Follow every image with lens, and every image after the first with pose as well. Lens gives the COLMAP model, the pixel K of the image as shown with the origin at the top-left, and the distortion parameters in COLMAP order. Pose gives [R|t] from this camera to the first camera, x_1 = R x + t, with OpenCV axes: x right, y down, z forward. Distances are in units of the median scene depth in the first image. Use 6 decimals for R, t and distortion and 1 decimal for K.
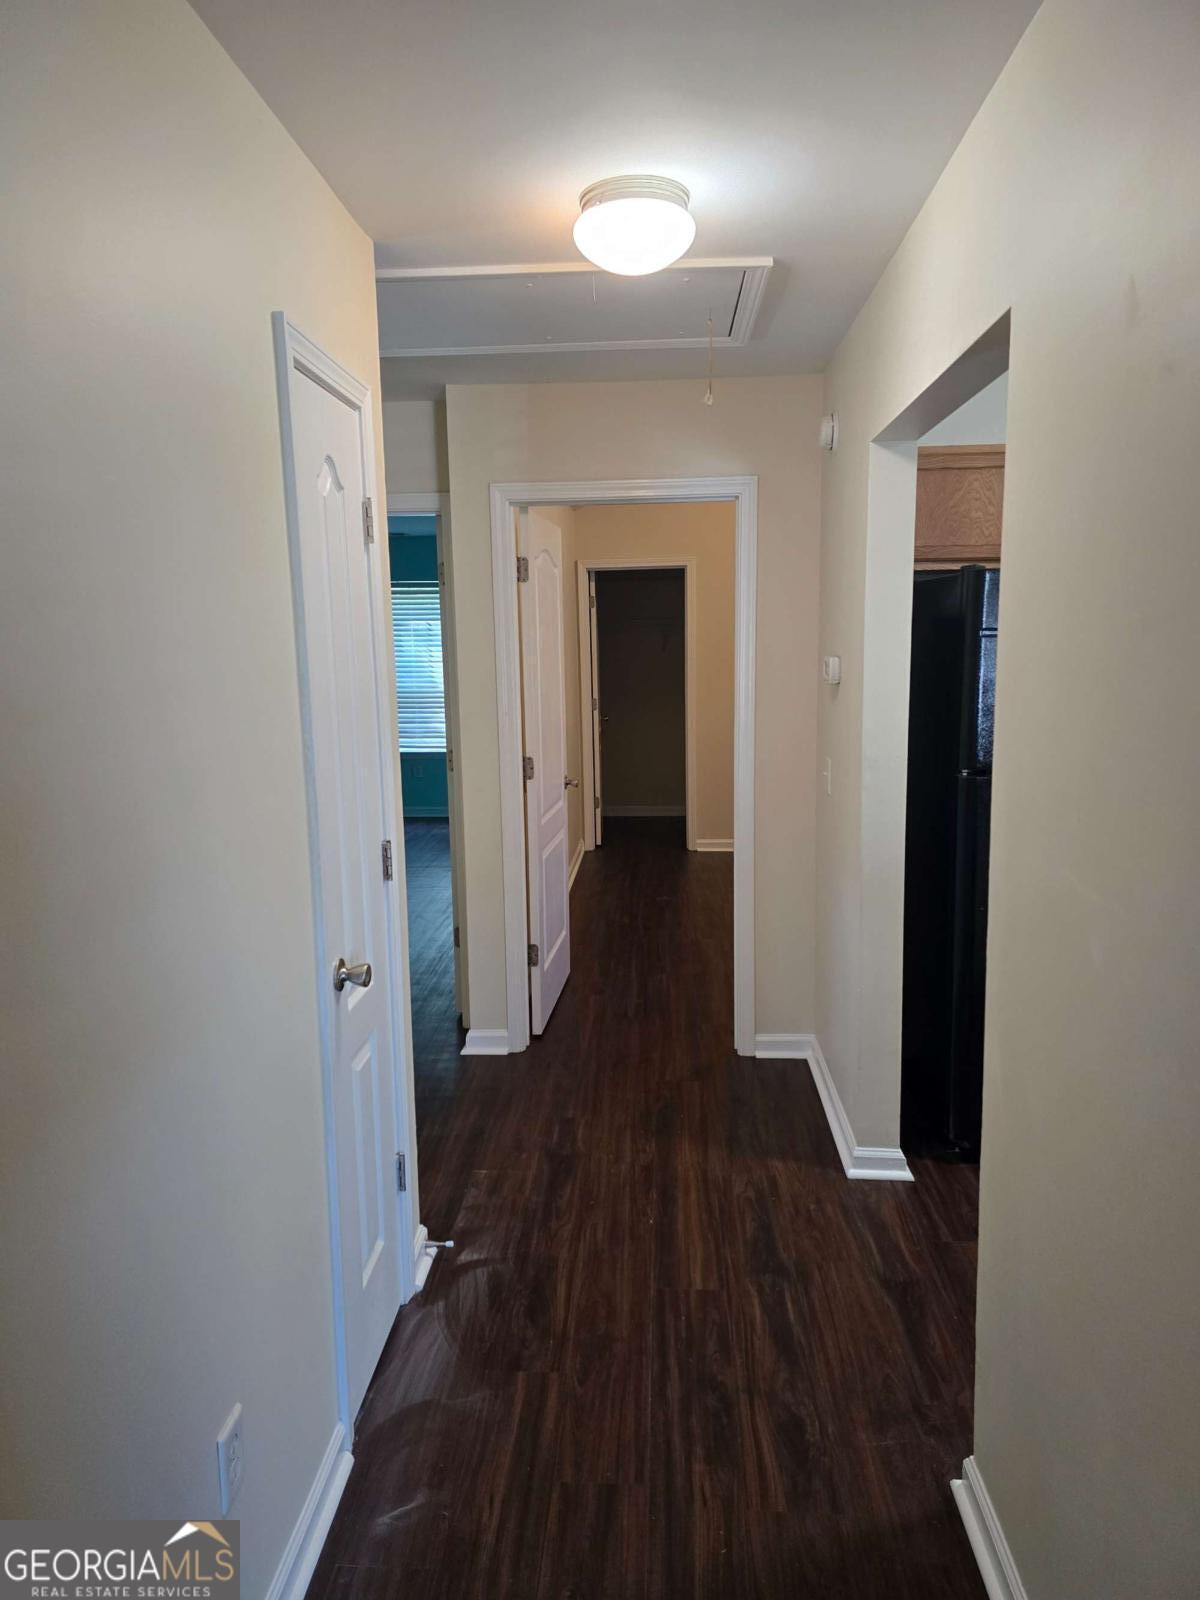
lens RADIAL K [[1054.6, 0, 600.0], [0, 1054.6, 807.0], [0, 0, 1]] dist [0.075962, -0.062883]
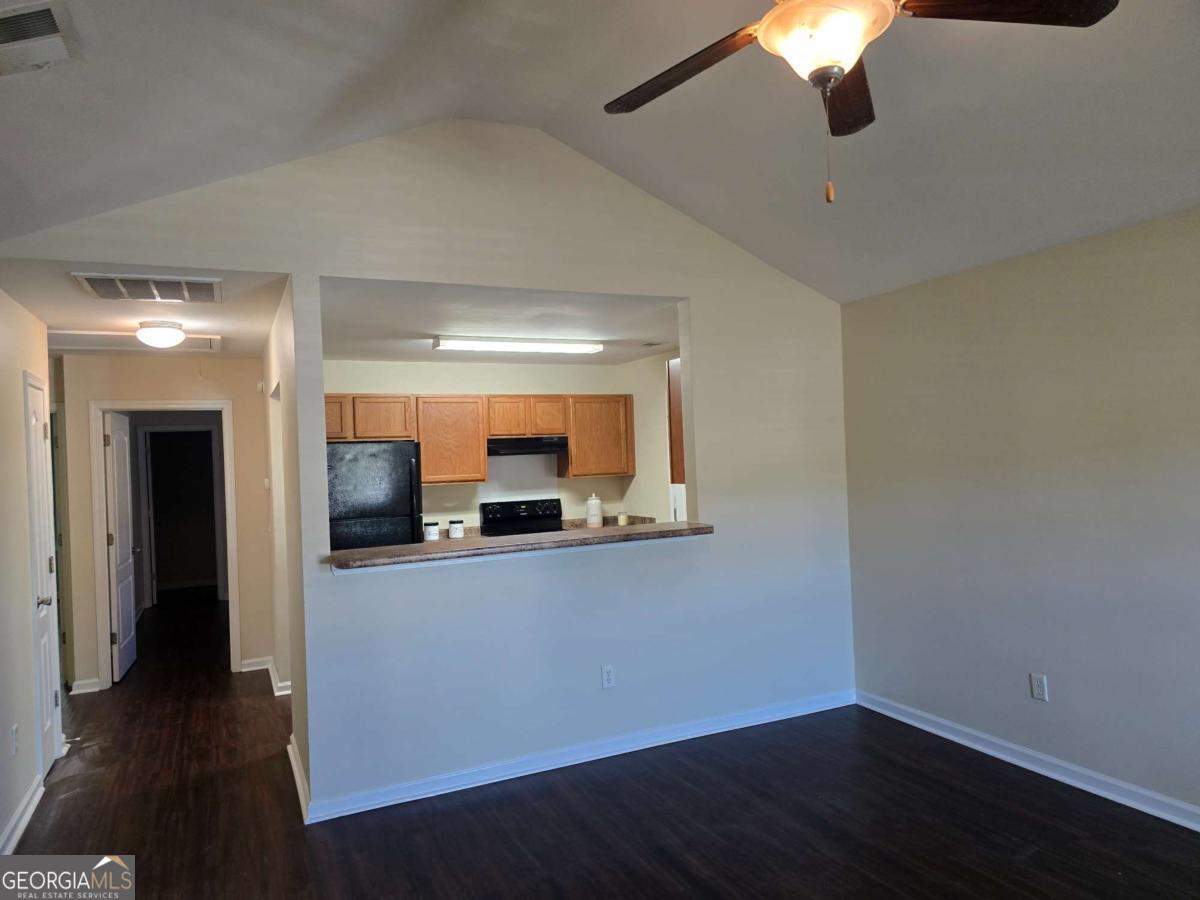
lens RADIAL K [[791.0, 0, 583.7], [0, 791.0, 457.0], [0, 0, 1]] dist [0.075962, -0.062883]
pose [[0.883204, -0.015817, 0.468722, 0.012765], [0.096222, 0.984281, -0.148096, 0.175269], [-0.459011, 0.175901, 0.870843, -1.083023]]
